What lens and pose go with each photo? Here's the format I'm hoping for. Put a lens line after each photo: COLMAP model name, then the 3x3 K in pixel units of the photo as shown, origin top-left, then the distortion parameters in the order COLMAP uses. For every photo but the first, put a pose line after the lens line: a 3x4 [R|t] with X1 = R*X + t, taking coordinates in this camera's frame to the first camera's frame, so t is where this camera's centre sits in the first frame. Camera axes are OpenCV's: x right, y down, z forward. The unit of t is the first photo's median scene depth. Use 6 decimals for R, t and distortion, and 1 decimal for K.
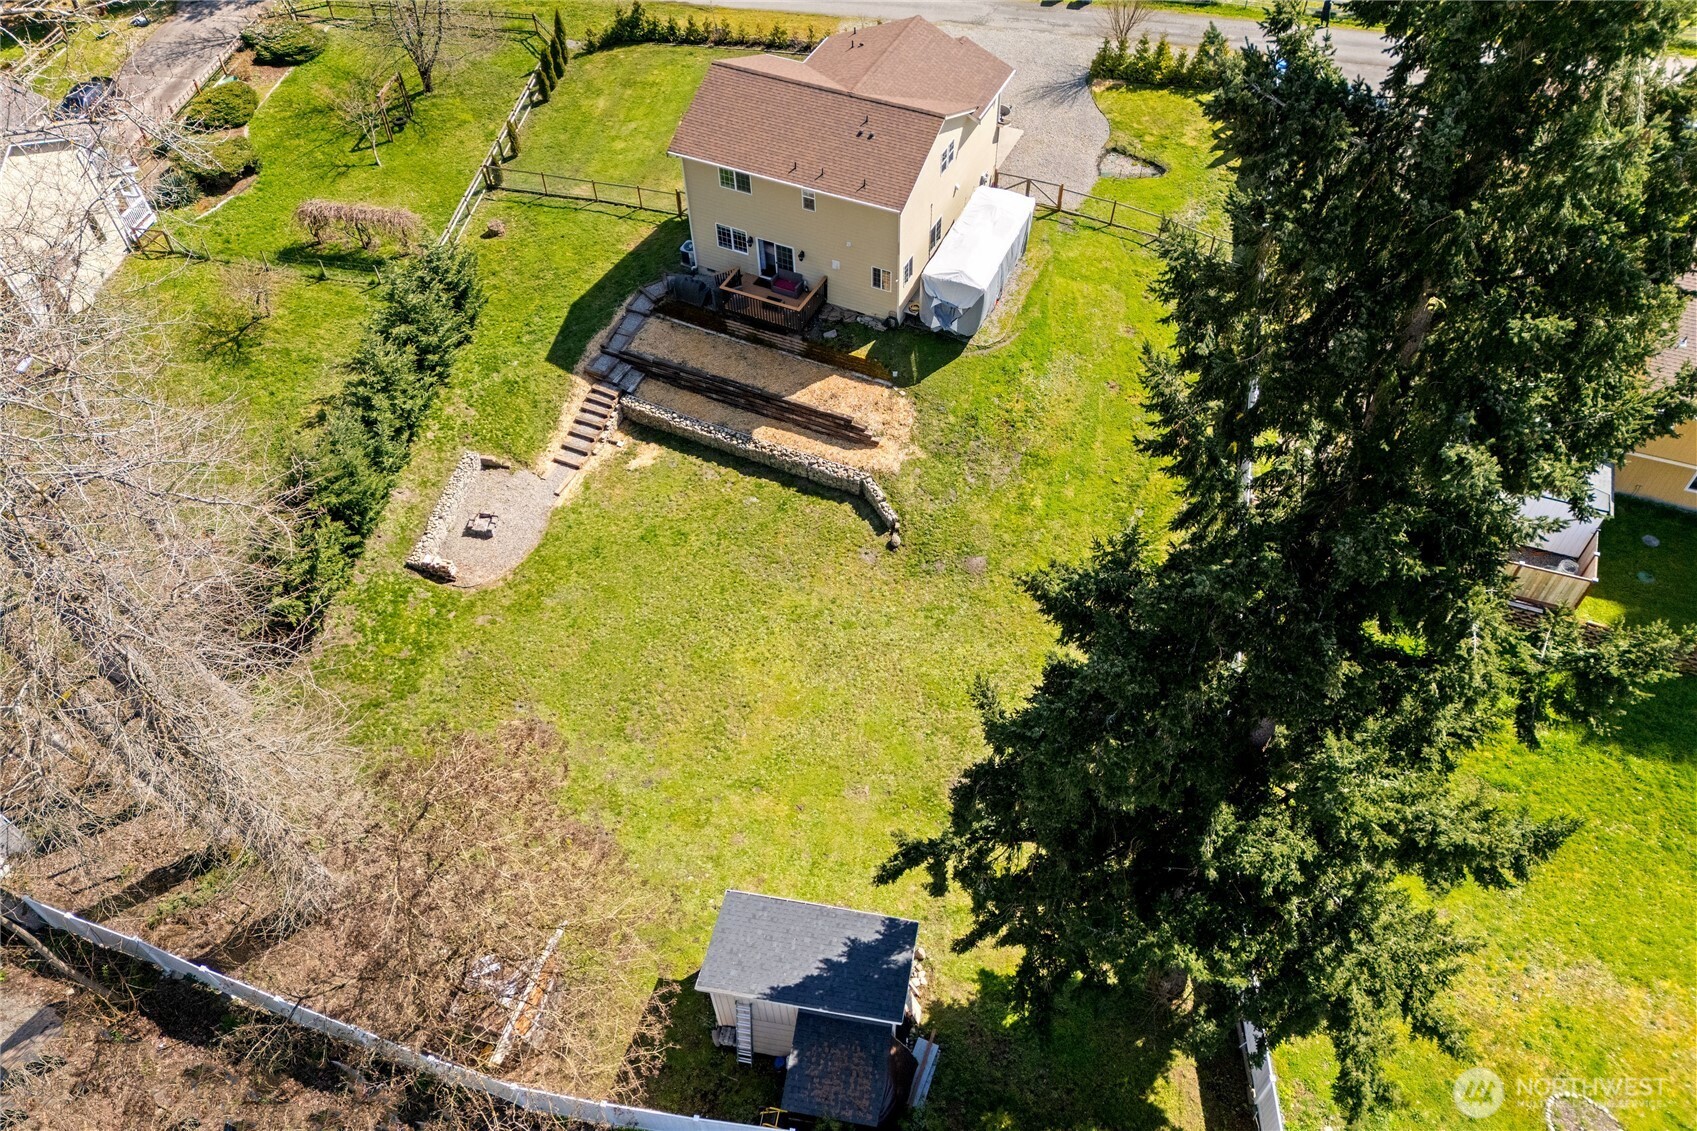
lens RADIAL K [[1228.6, 0, 853.2], [0, 1228.6, 571.3], [0, 0, 1]] dist [0.033838, -0.003677]
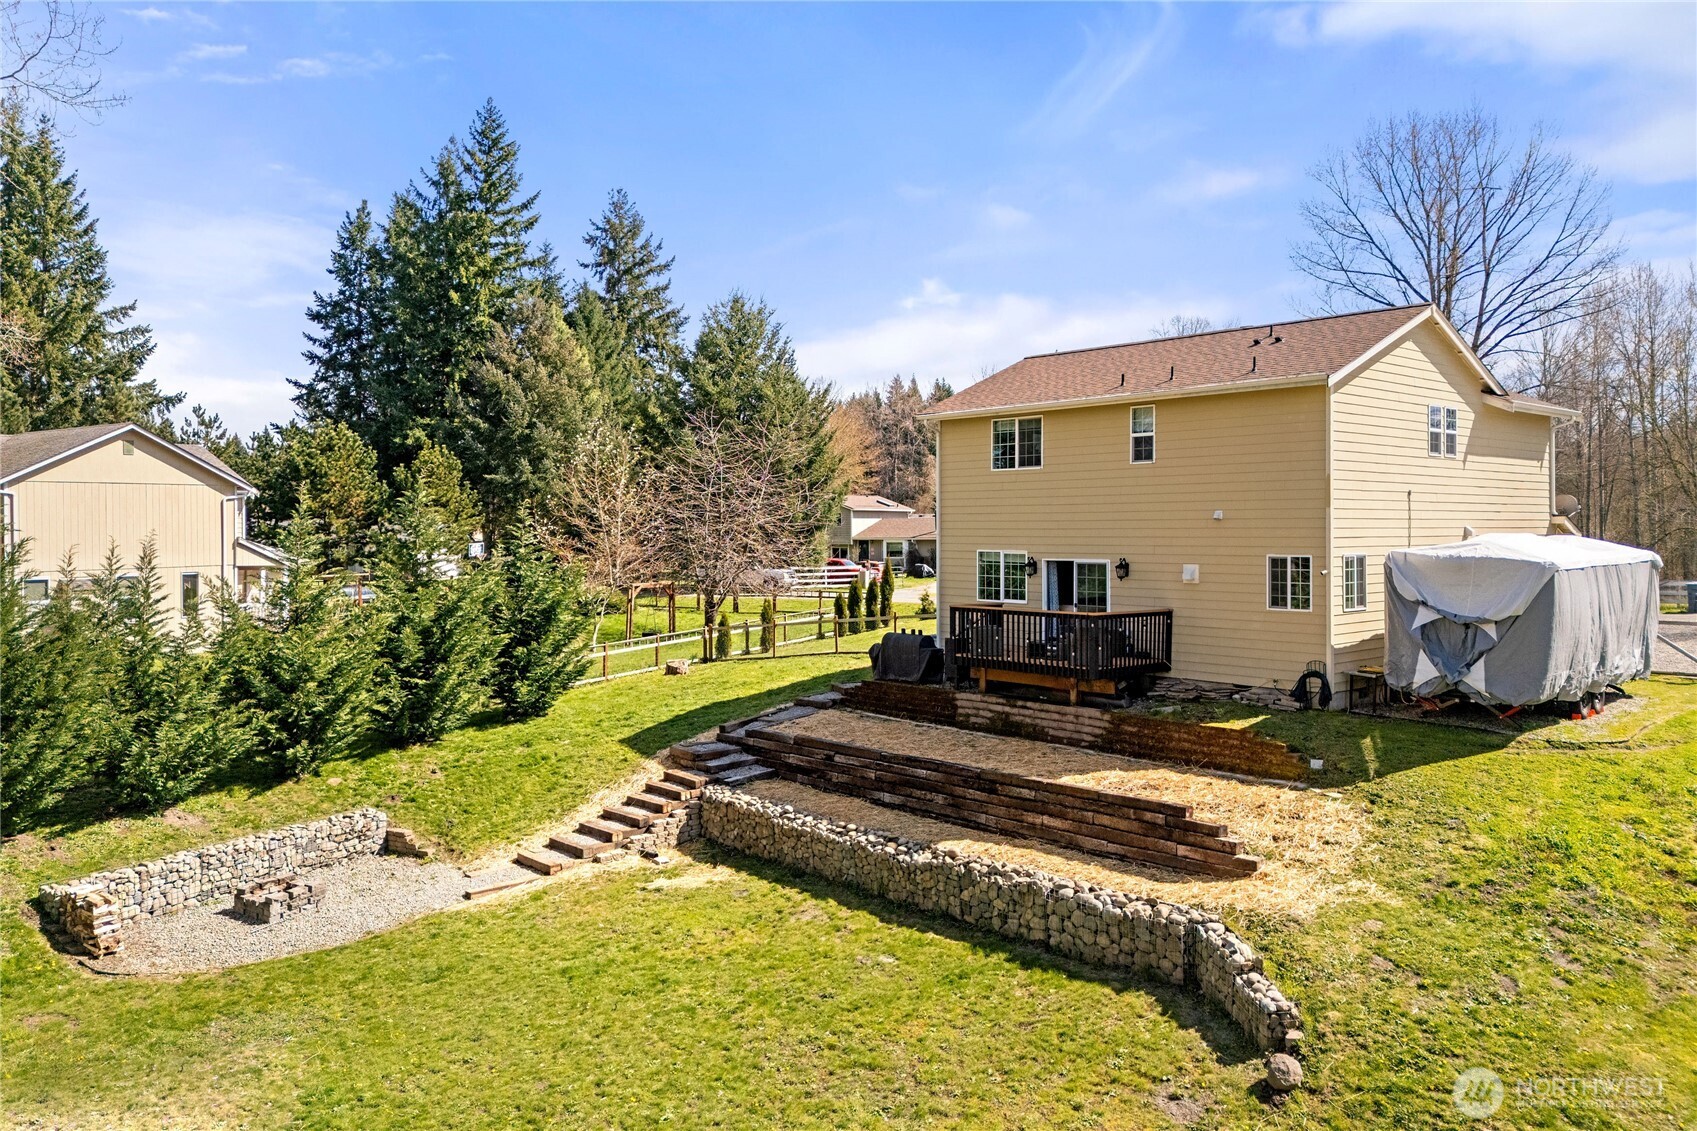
lens RADIAL K [[1227.8, 0, 849.8], [0, 1227.8, 531.2], [0, 0, 1]] dist [0.023744, -0.005341]
pose [[0.923020, 0.011368, -0.384585, 0.047907], [-0.301751, 0.641533, -0.705252, 0.120123], [0.238707, 0.767011, 0.595578, 0.676862]]
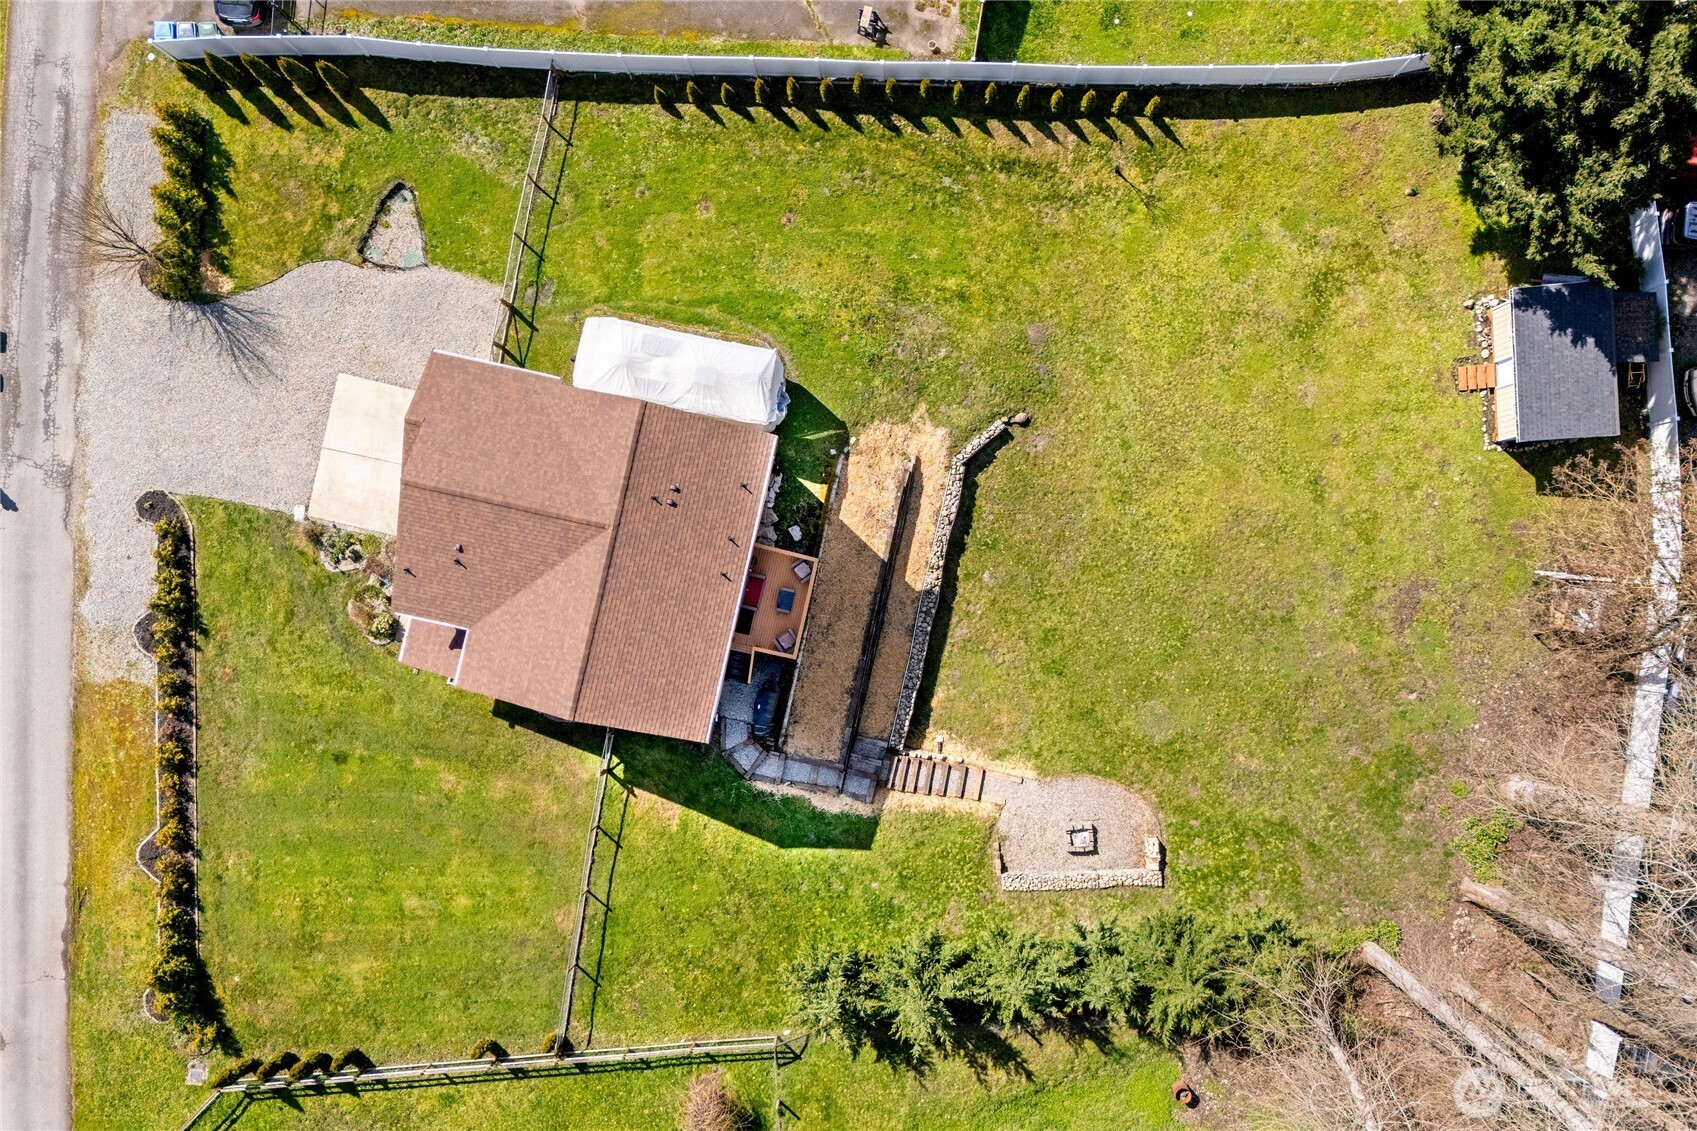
lens RADIAL K [[1228.6, 0, 853.2], [0, 1228.6, 571.3], [0, 0, 1]] dist [0.033838, -0.003677]
pose [[-0.216942, -0.975831, 0.026249, -0.078961], [0.775724, -0.156007, 0.611485, -0.721821], [-0.592611, 0.153019, 0.790821, 0.297750]]
